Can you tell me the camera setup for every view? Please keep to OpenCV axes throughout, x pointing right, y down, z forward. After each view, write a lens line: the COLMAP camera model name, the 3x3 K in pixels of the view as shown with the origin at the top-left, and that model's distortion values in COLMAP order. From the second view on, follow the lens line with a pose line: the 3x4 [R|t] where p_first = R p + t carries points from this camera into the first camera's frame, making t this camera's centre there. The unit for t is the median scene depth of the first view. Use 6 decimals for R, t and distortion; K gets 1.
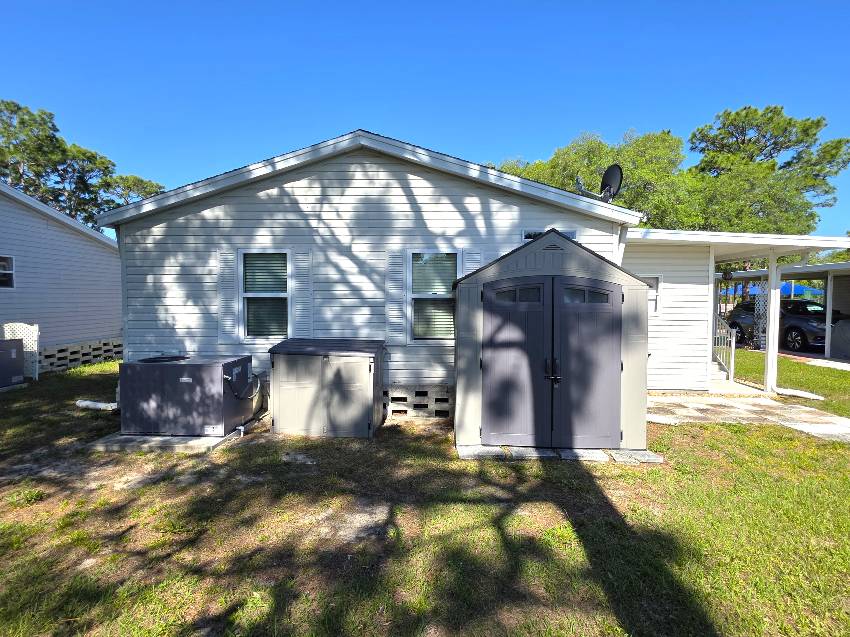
lens RADIAL K [[434.7, 0, 424.5], [0, 434.7, 316.4], [0, 0, 1]] dist [0.000636, -0.000011]
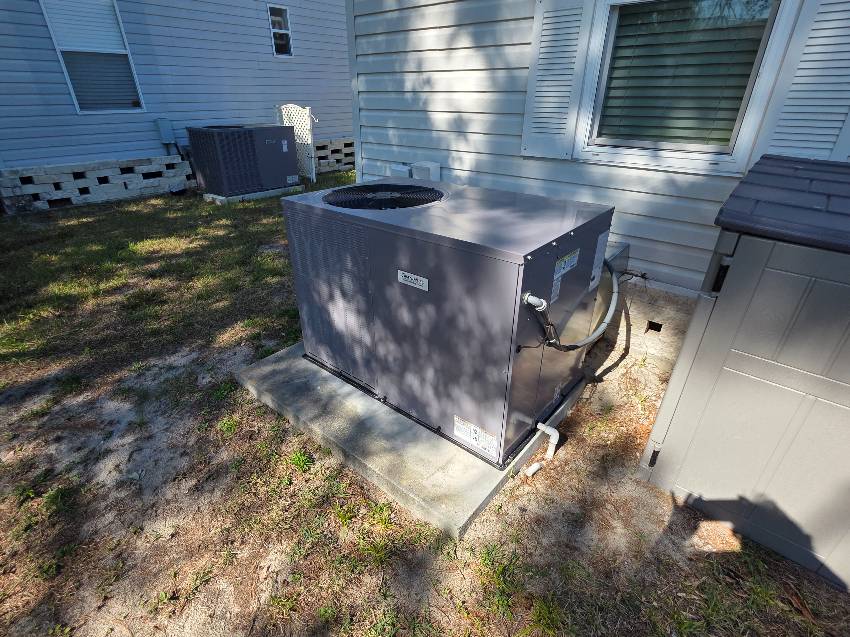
lens RADIAL K [[432.3, 0, 425.0], [0, 432.3, 318.5], [0, 0, 1]] dist [0.000150, -0.000316]
pose [[0.796342, 0.278993, -0.536658, -0.296139], [-0.024439, 0.901381, 0.432337, 0.028277], [0.604353, -0.331173, 0.724626, 0.626004]]
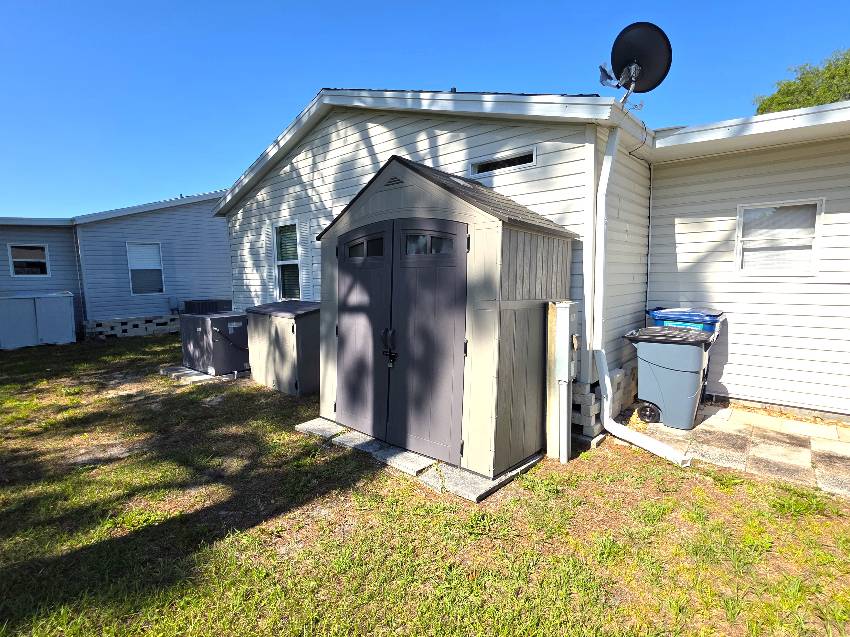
lens RADIAL K [[427.0, 0, 427.0], [0, 427.0, 316.6], [0, 0, 1]] dist [-0.000723, 0.000173]
pose [[0.780046, 0.041866, -0.624321, 0.631916], [-0.001896, 0.997913, 0.064549, 0.020336], [0.625720, -0.049168, 0.778497, 0.355534]]
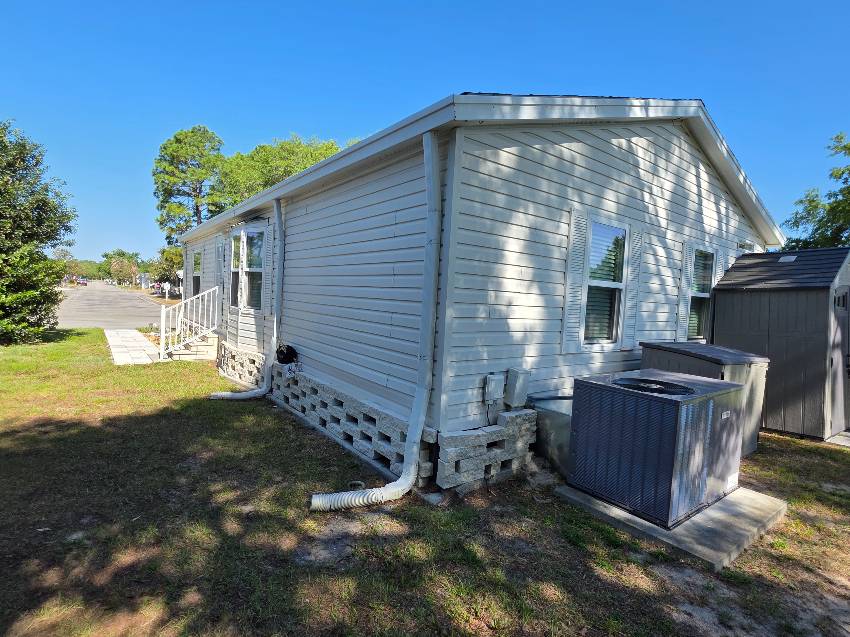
lens RADIAL K [[432.3, 0, 425.0], [0, 432.3, 318.5], [0, 0, 1]] dist [0.000150, -0.000316]
pose [[0.768642, 0.005629, 0.639654, -1.069464], [-0.025974, 0.999411, 0.022417, -0.000297], [-0.639152, -0.033845, 0.768336, 0.648227]]
